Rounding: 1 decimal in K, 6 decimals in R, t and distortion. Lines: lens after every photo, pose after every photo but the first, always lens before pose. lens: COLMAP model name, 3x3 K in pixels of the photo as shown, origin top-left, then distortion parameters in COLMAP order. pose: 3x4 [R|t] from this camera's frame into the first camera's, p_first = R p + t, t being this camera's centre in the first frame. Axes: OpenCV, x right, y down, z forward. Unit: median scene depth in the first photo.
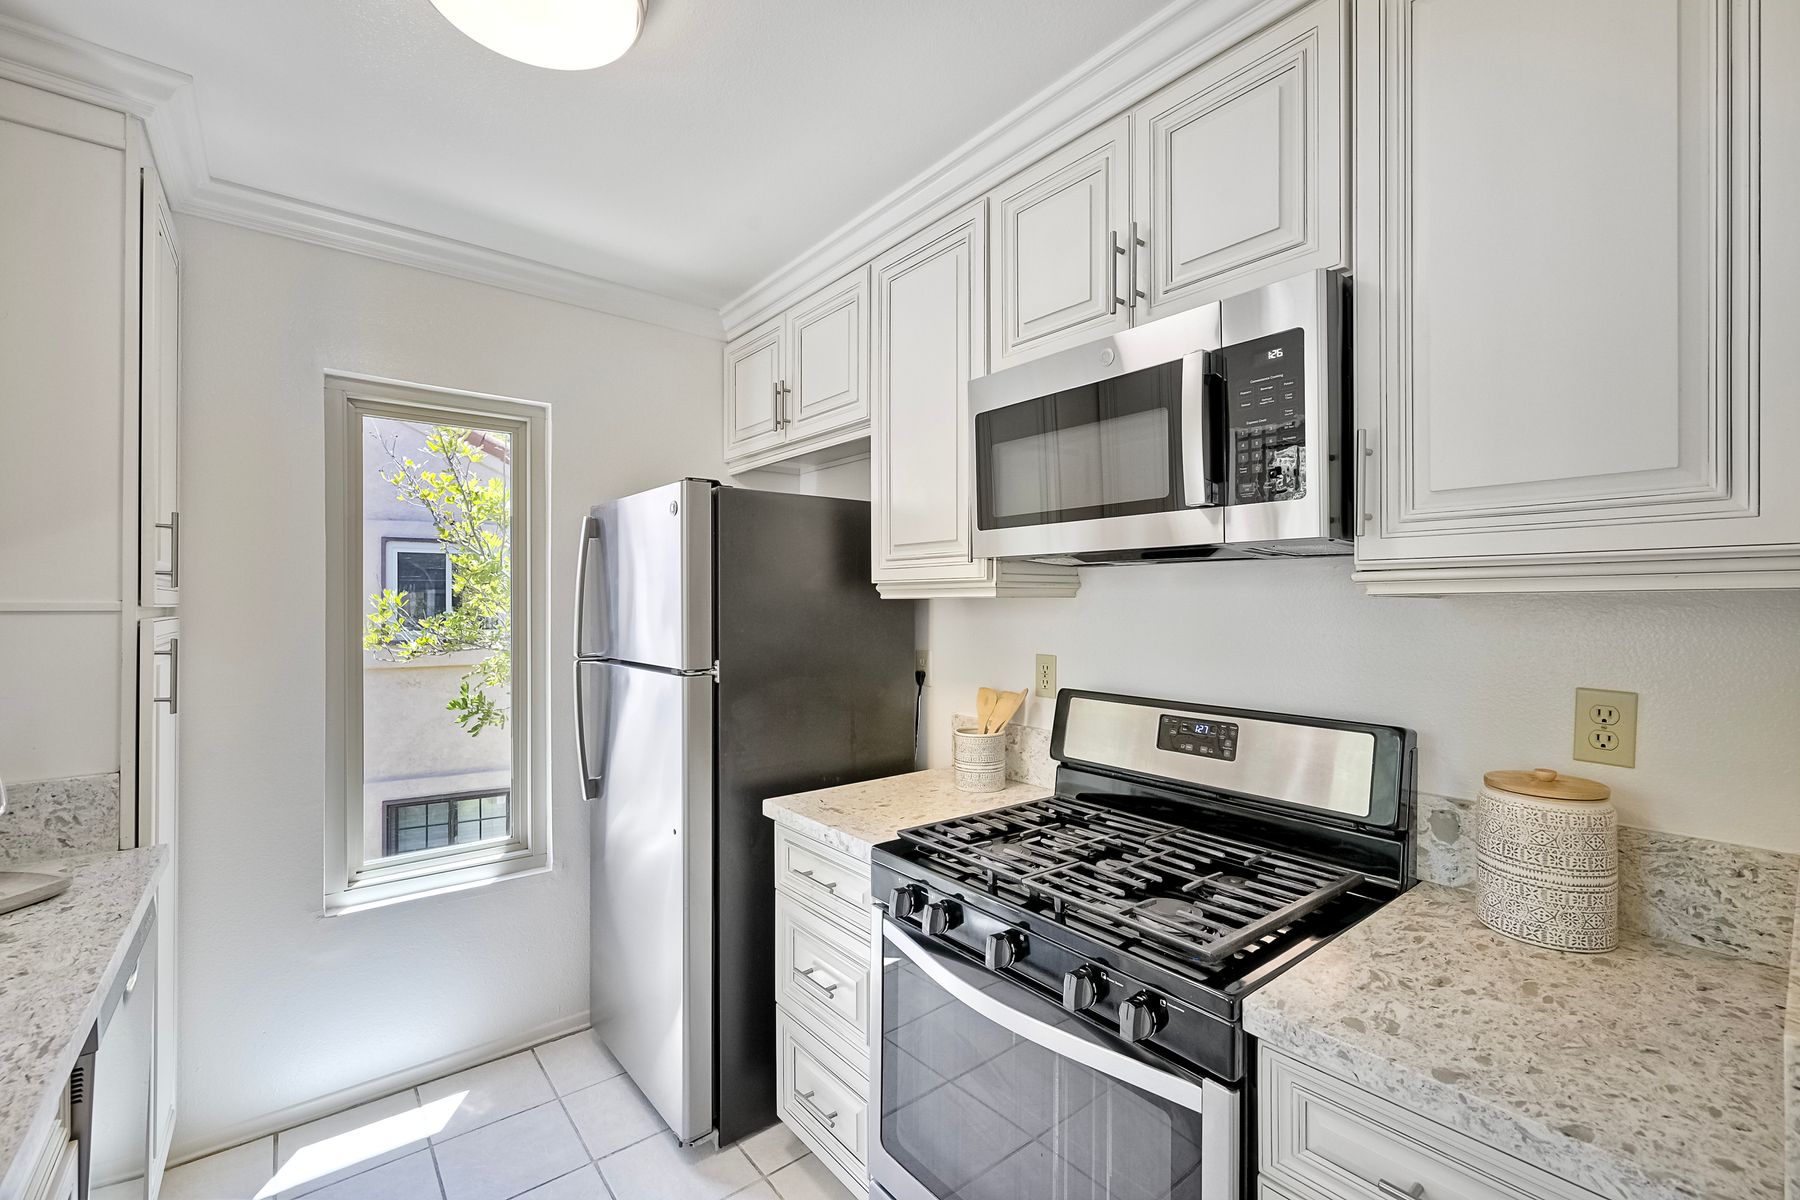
lens RADIAL K [[760.9, 0, 898.5], [0, 760.9, 602.2], [0, 0, 1]] dist [-0.001246, 0.000157]
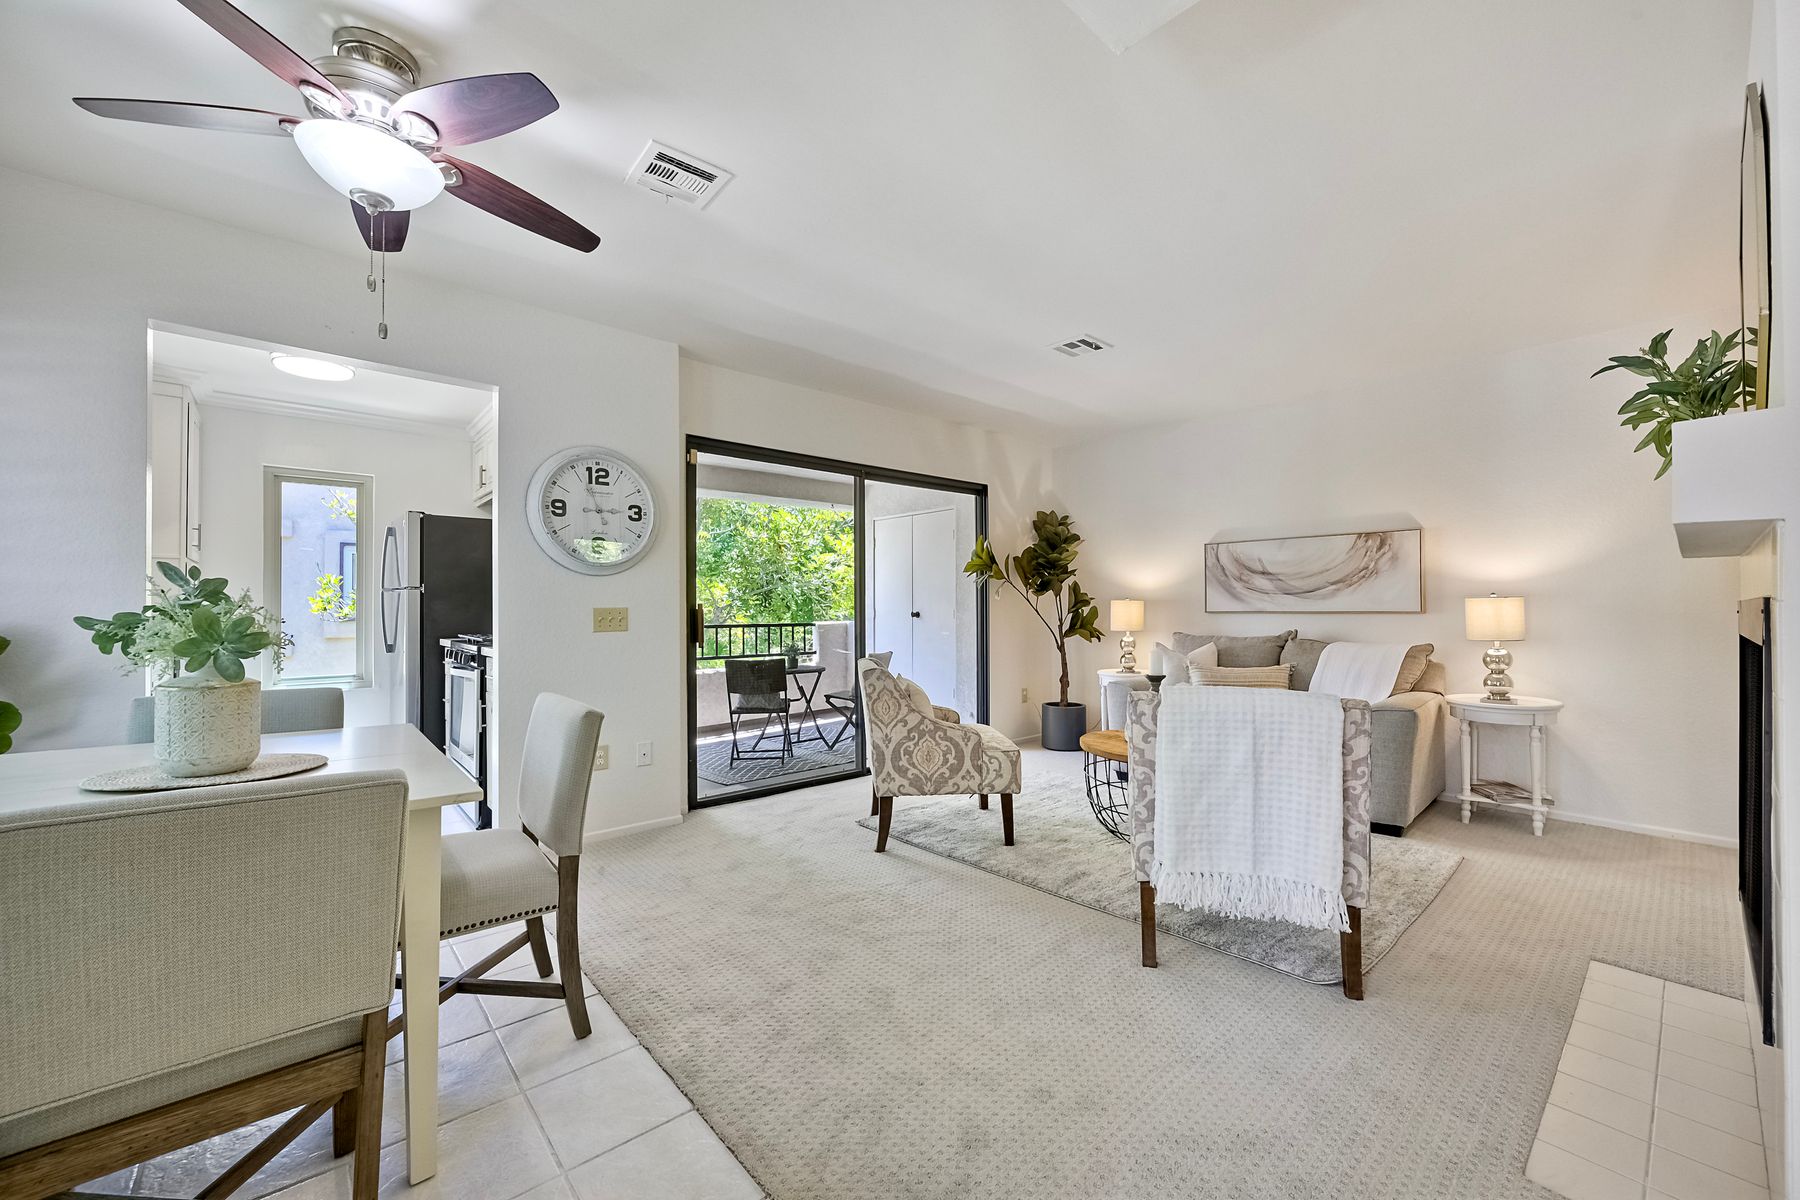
lens RADIAL K [[706.8, 0, 915.8], [0, 706.8, 605.1], [0, 0, 1]] dist [-0.001768, -0.000327]
pose [[0.998473, -0.000211, 0.055250, 1.281789], [0.000648, 0.999969, -0.007904, 0.168925], [-0.055246, 0.007927, 0.998441, -1.447777]]
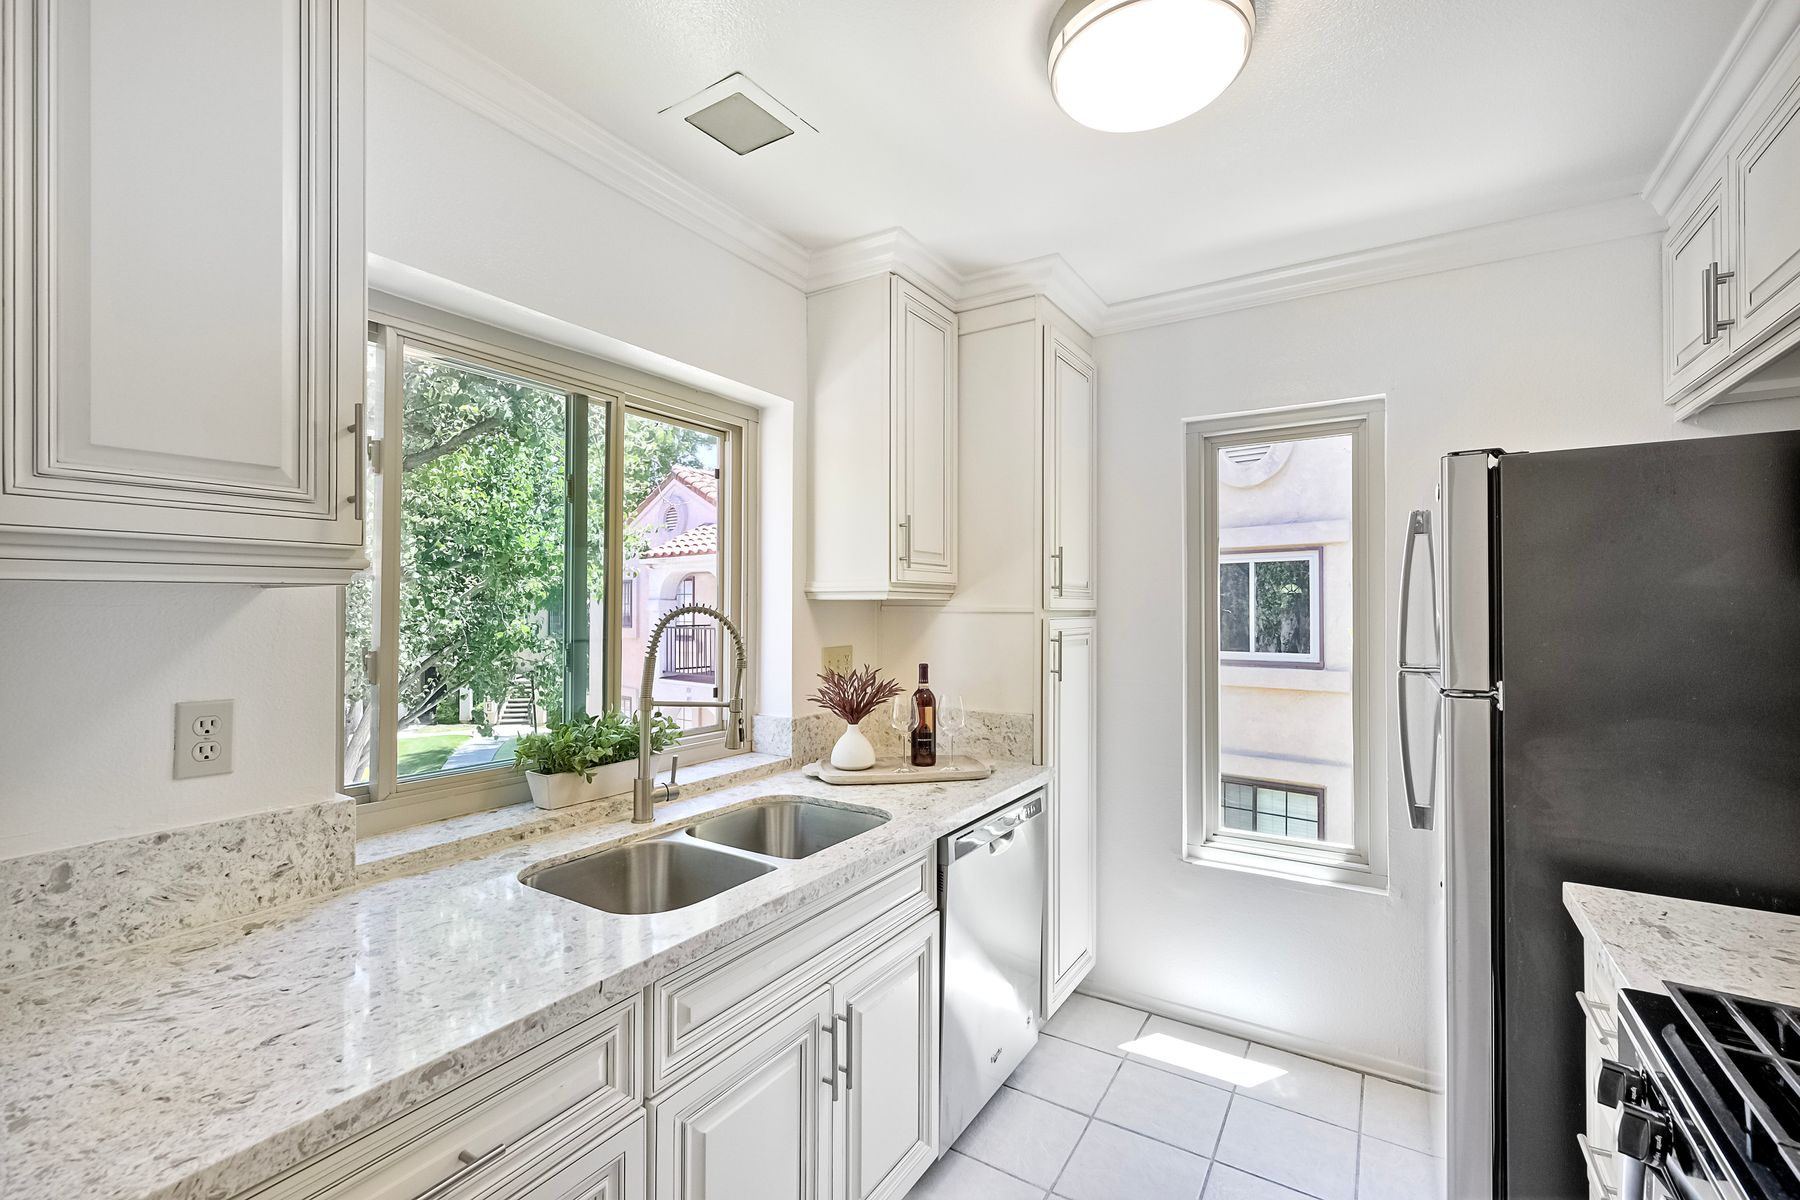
lens RADIAL K [[760.9, 0, 900.9], [0, 760.9, 603.7], [0, 0, 1]] dist [-0.001246, 0.000157]
pose [[0.322801, -0.005488, -0.946451, 0.299435], [0.000768, 0.999984, -0.005536, 0.001692], [0.946466, 0.001060, 0.322801, 0.179294]]
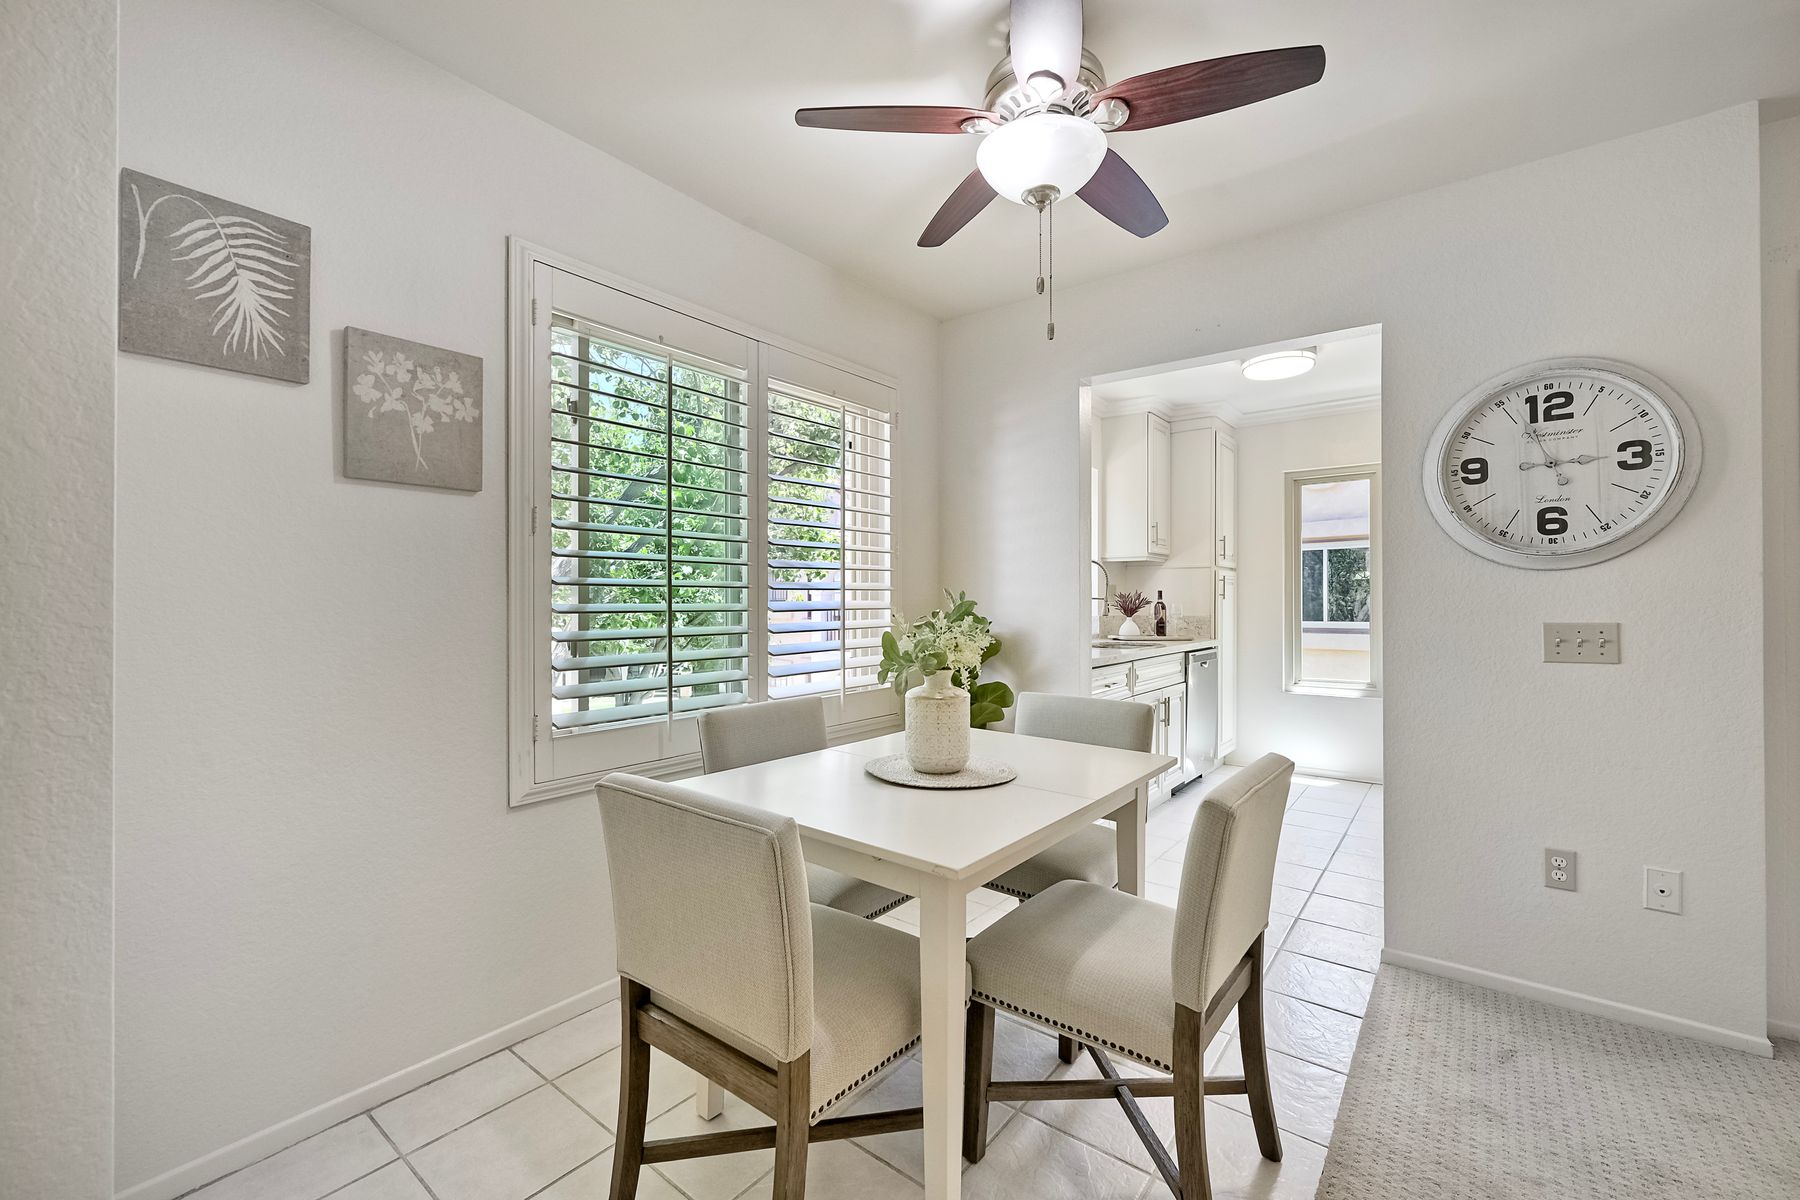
lens RADIAL K [[760.9, 0, 881.4], [0, 760.9, 599.6], [0, 0, 1]] dist [-0.001246, 0.000157]
pose [[0.225941, -0.003848, -0.974133, 1.483210], [-0.000790, 0.999991, -0.004134, 0.132111], [0.974141, 0.001703, 0.225936, -0.906240]]
